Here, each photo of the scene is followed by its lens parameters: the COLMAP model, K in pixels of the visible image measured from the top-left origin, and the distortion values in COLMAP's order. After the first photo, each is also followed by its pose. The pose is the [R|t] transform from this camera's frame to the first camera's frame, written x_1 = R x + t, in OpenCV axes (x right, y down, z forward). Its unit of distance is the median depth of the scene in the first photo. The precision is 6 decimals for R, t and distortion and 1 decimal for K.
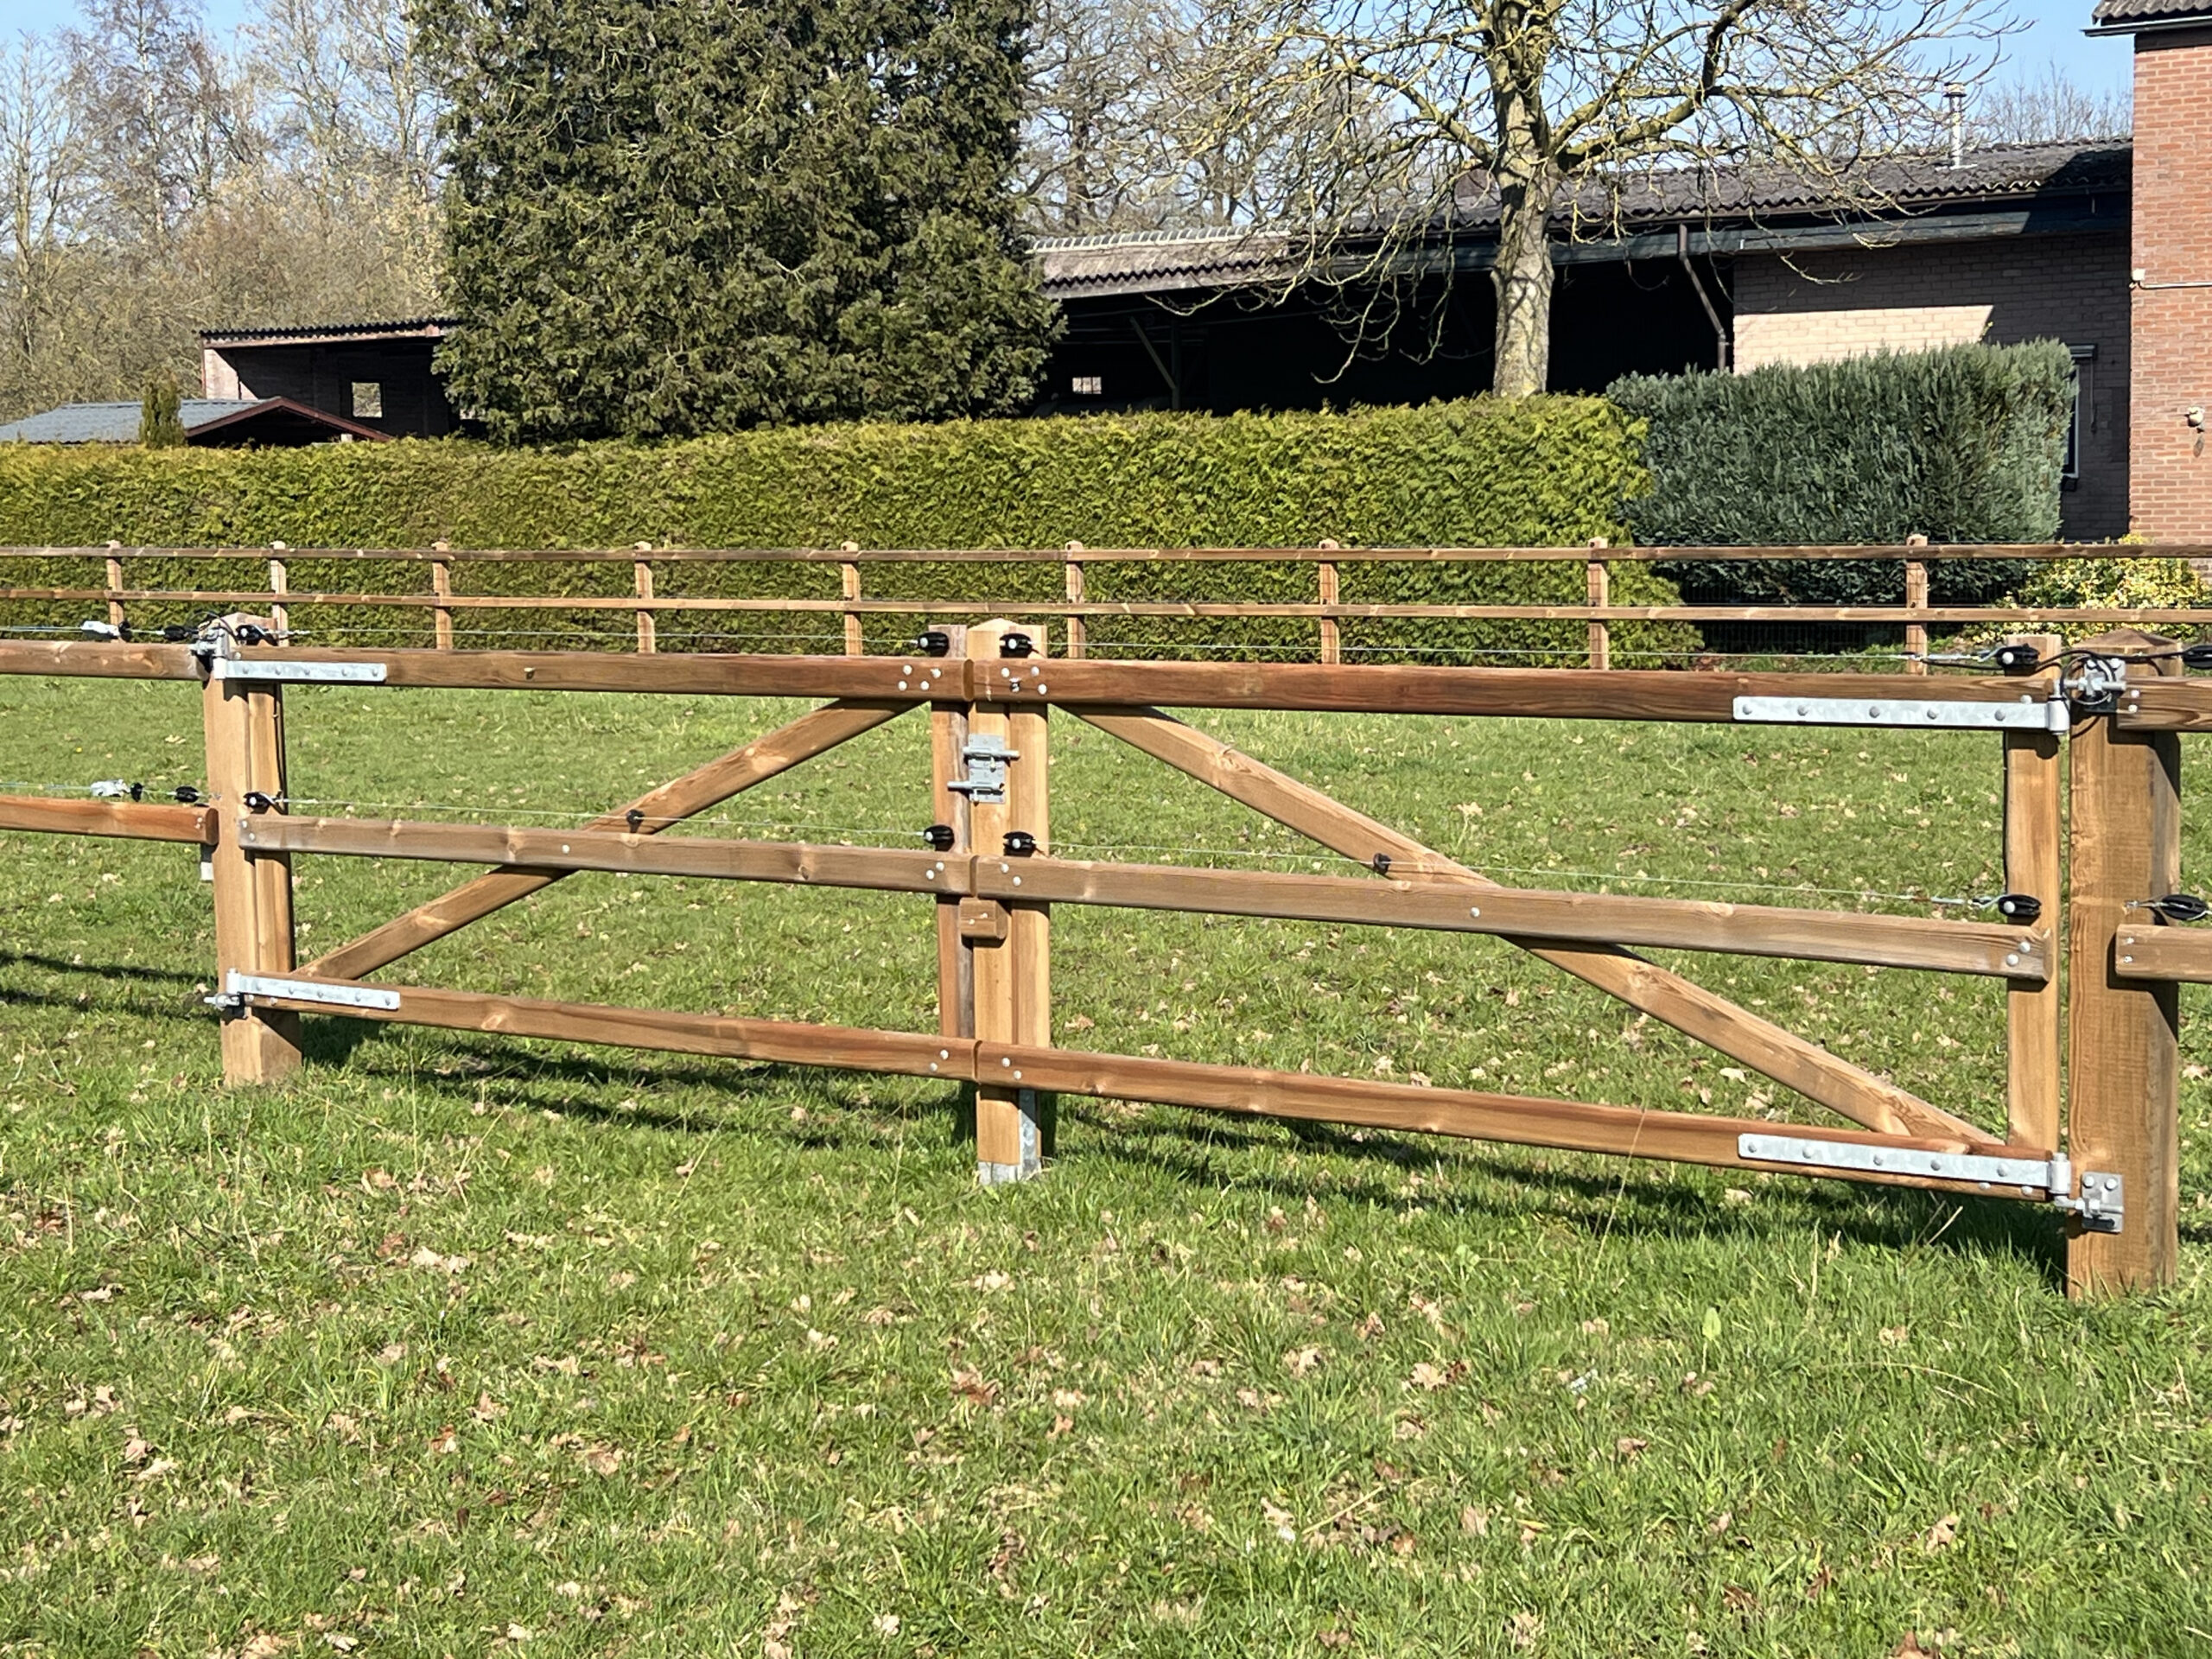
lens RADIAL K [[3422.2, 0, 1108.2], [0, 3422.2, 829.8], [0, 0, 1]] dist [0.040548, 0.000000]
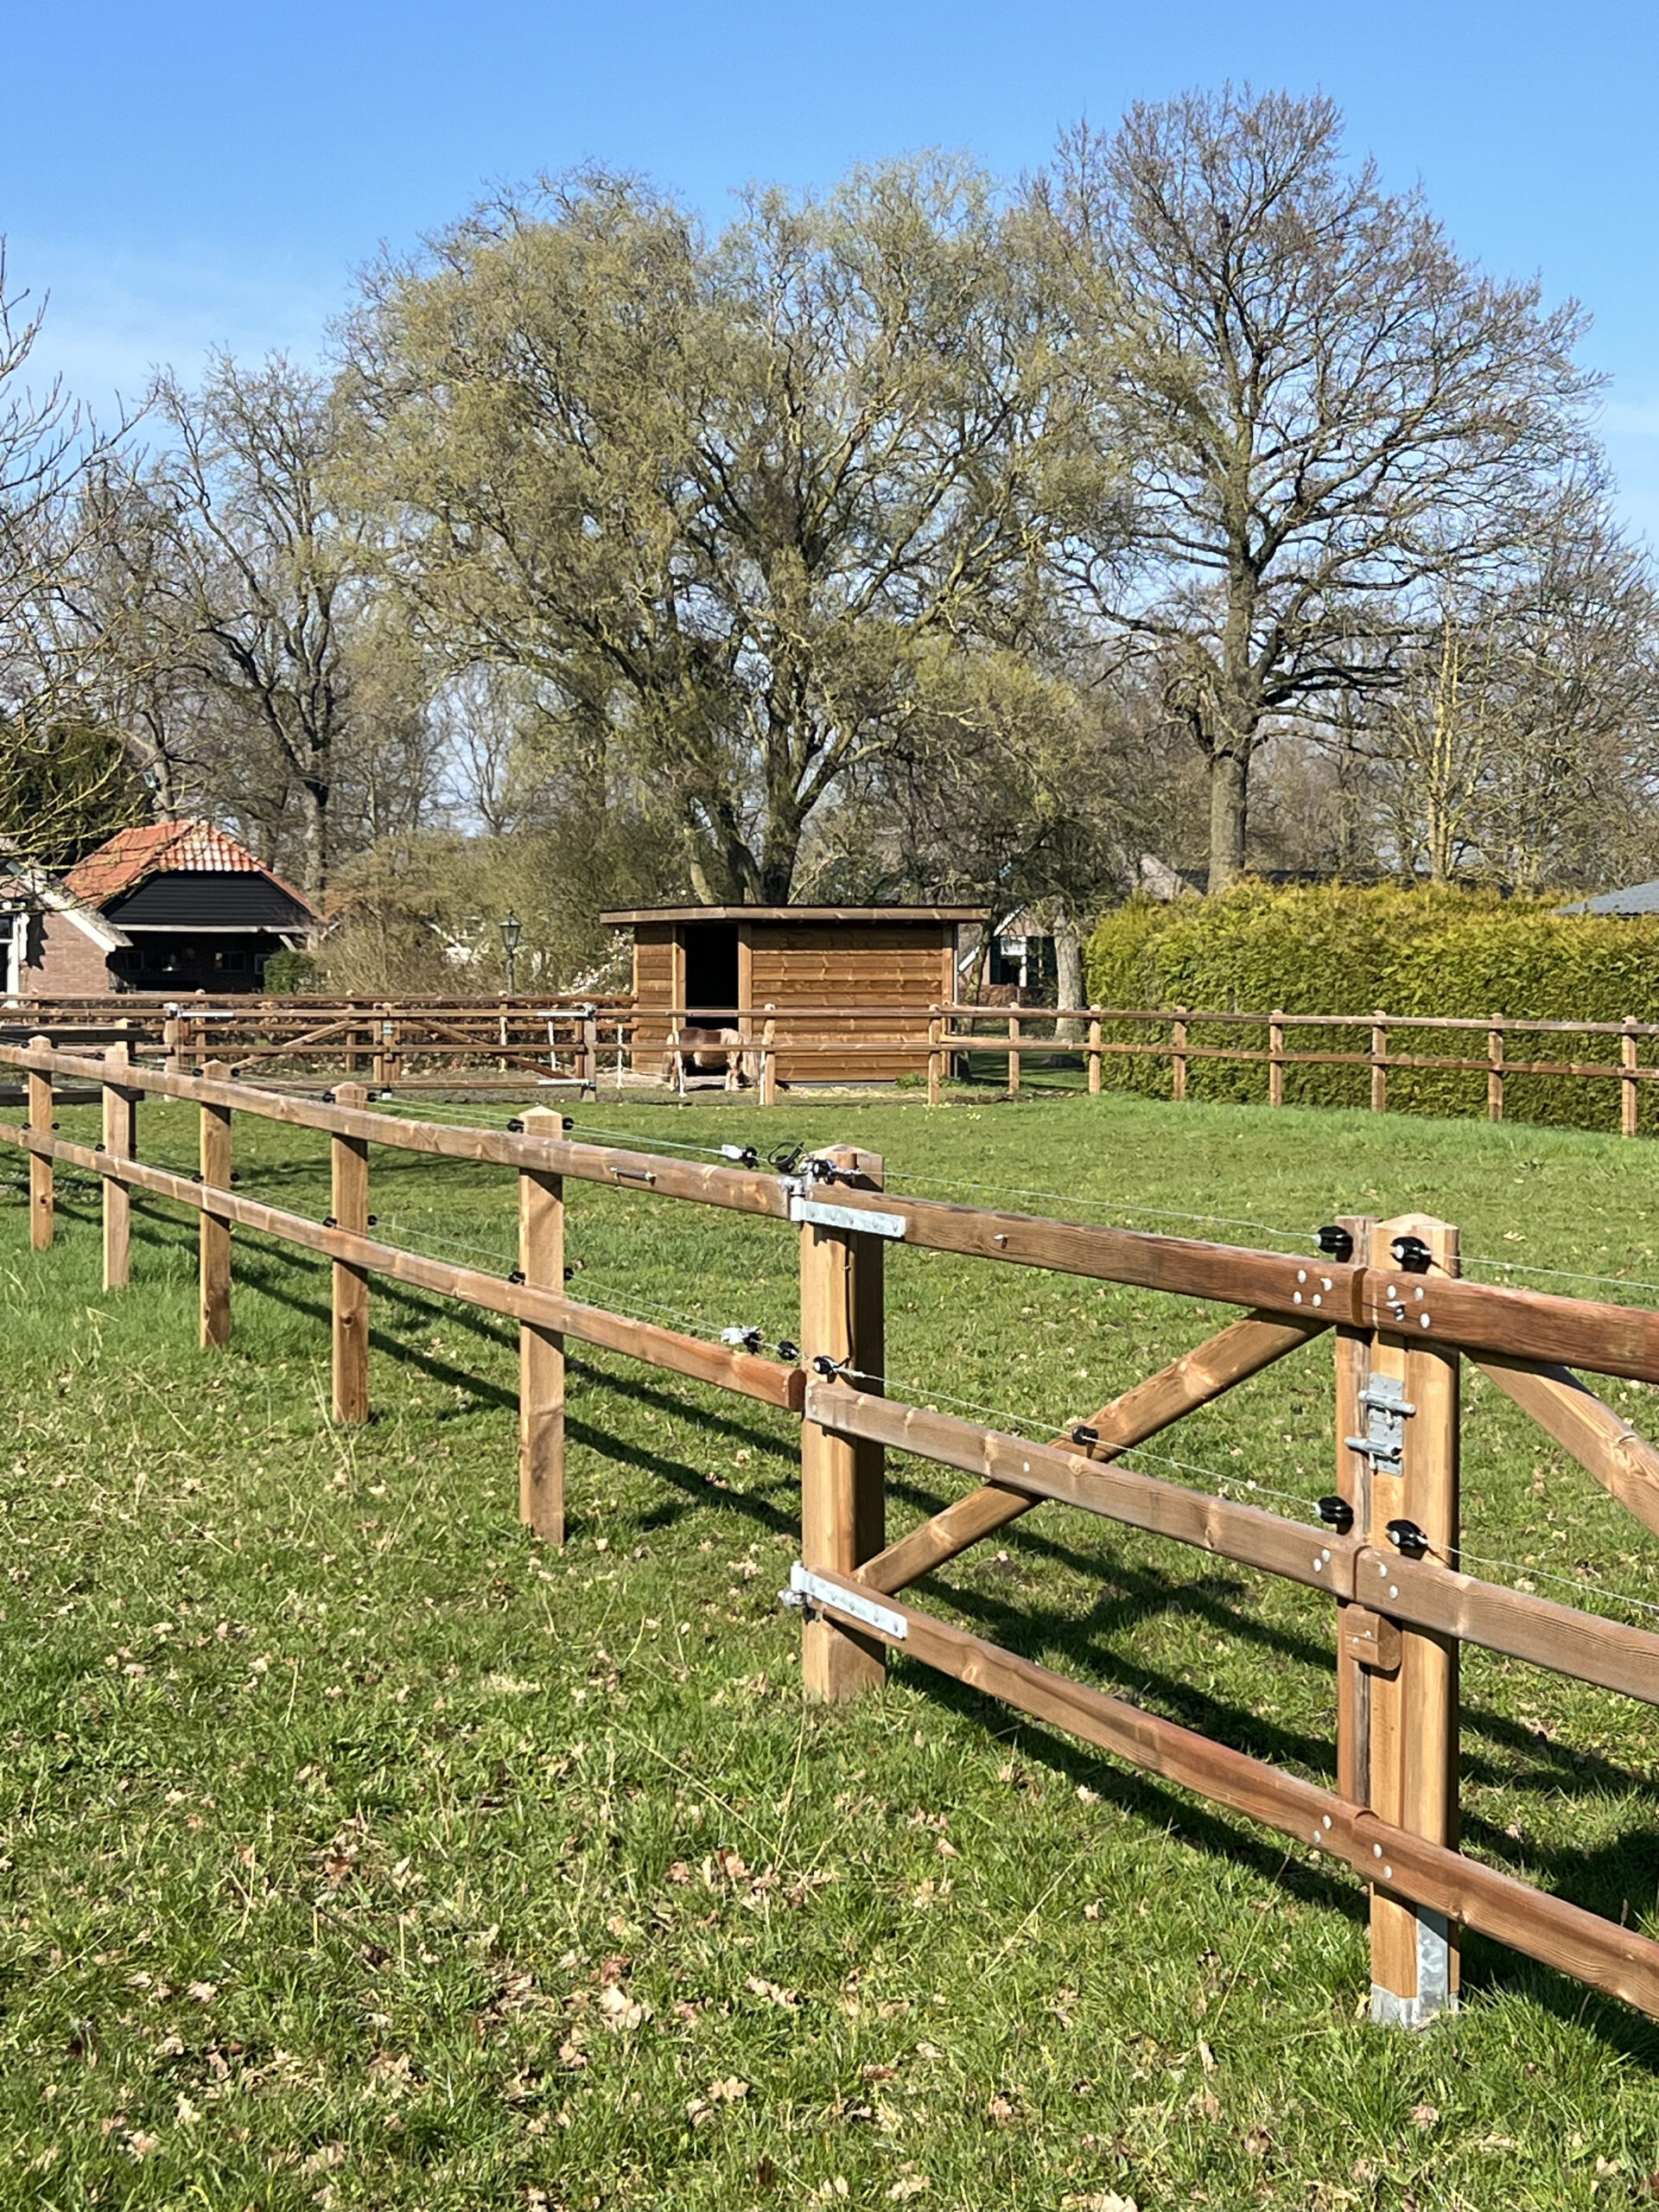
lens RADIAL K [[3422.2, 0, 828.6], [0, 3422.2, 1105.9], [0, 0, 1]] dist [0.040548, 0.000000]
pose [[0.835118, 0.035136, -0.548947, 0.251538], [-0.064944, 0.997276, -0.034968, -0.050771], [0.546223, 0.064853, 0.835125, 0.342082]]
